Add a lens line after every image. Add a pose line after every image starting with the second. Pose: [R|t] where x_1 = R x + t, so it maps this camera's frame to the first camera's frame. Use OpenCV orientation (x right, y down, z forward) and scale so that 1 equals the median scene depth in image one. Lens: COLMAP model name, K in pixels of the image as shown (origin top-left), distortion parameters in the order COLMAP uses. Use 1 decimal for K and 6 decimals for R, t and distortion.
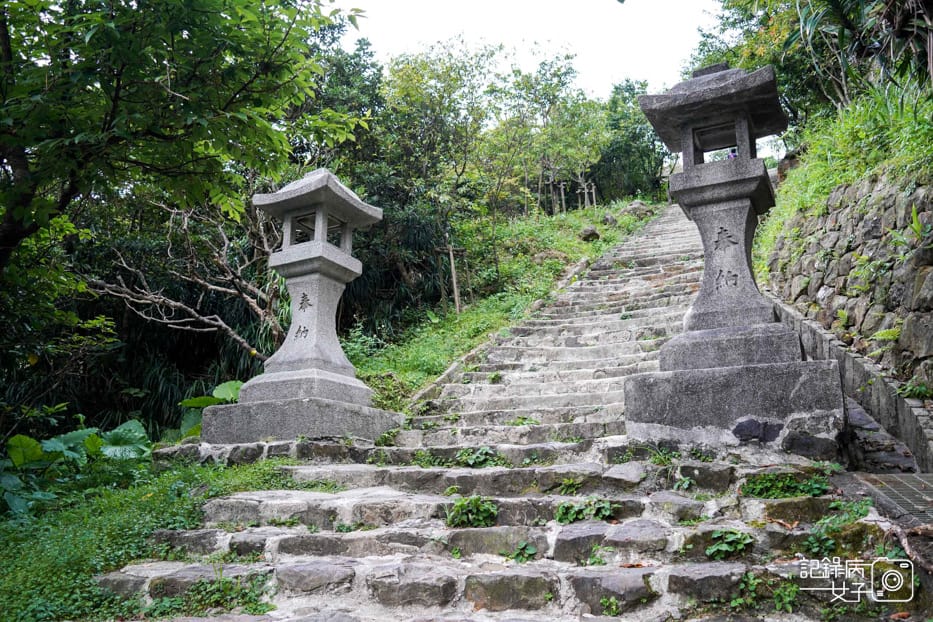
lens RADIAL K [[747.6, 0, 462.1], [0, 747.6, 312.9], [0, 0, 1]] dist [-0.026429, 0.032830]
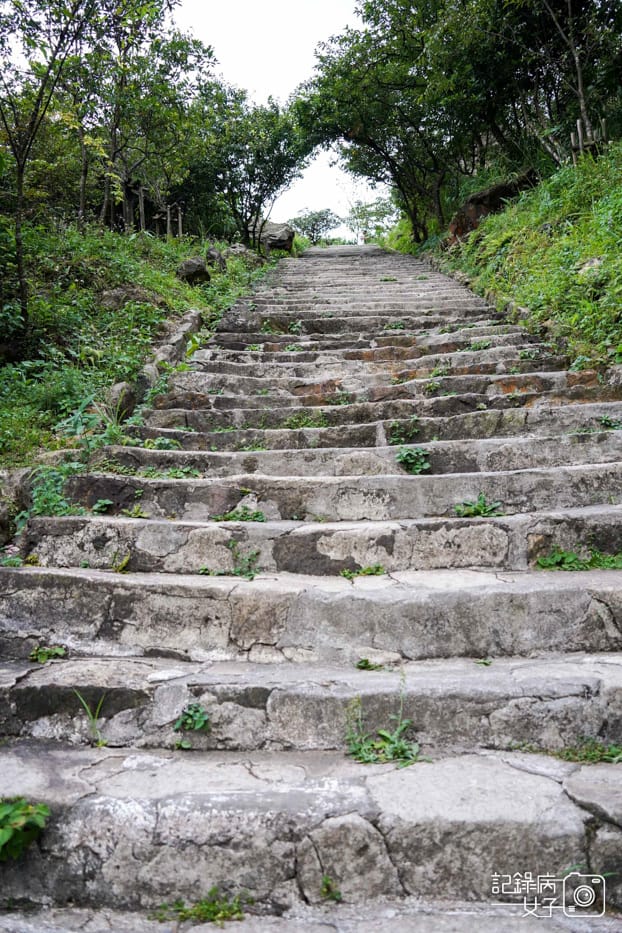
lens RADIAL K [[747.6, 0, 313.8], [0, 747.6, 465.3], [0, 0, 1]] dist [-0.026429, 0.032830]
pose [[0.909061, 0.027150, 0.415778, 0.040478], [-0.068196, 0.994113, 0.084191, -0.025589], [-0.411044, -0.104889, 0.905561, 0.971134]]
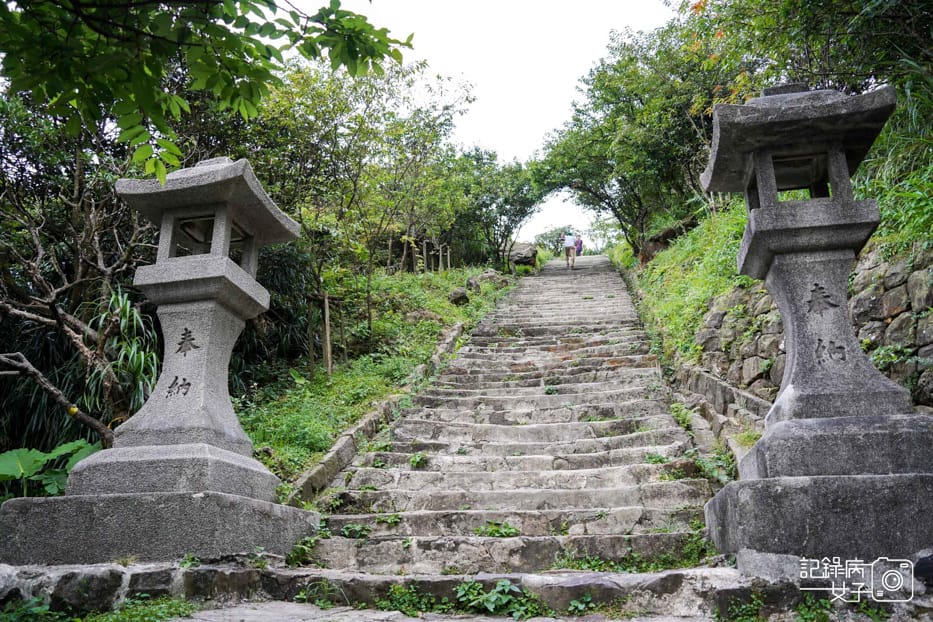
lens RADIAL K [[747.6, 0, 467.7], [0, 747.6, 308.2], [0, 0, 1]] dist [-0.026429, 0.032830]
pose [[0.957992, 0.090717, 0.272068, -0.155475], [-0.063683, 0.992259, -0.106618, 0.011197], [-0.279634, 0.084813, 0.956353, 0.285289]]
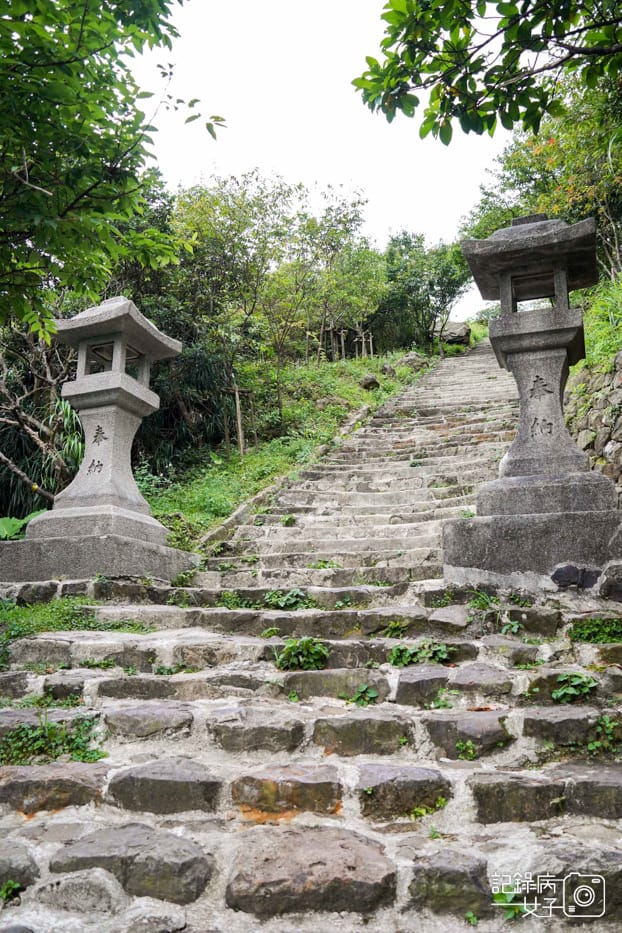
lens RADIAL K [[747.6, 0, 306.5], [0, 747.6, 466.9], [0, 0, 1]] dist [-0.026429, 0.032830]
pose [[0.992847, 0.035792, 0.113905, -0.056166], [-0.036803, 0.999300, 0.006783, 0.009988], [-0.113583, -0.010926, 0.993468, 0.024404]]
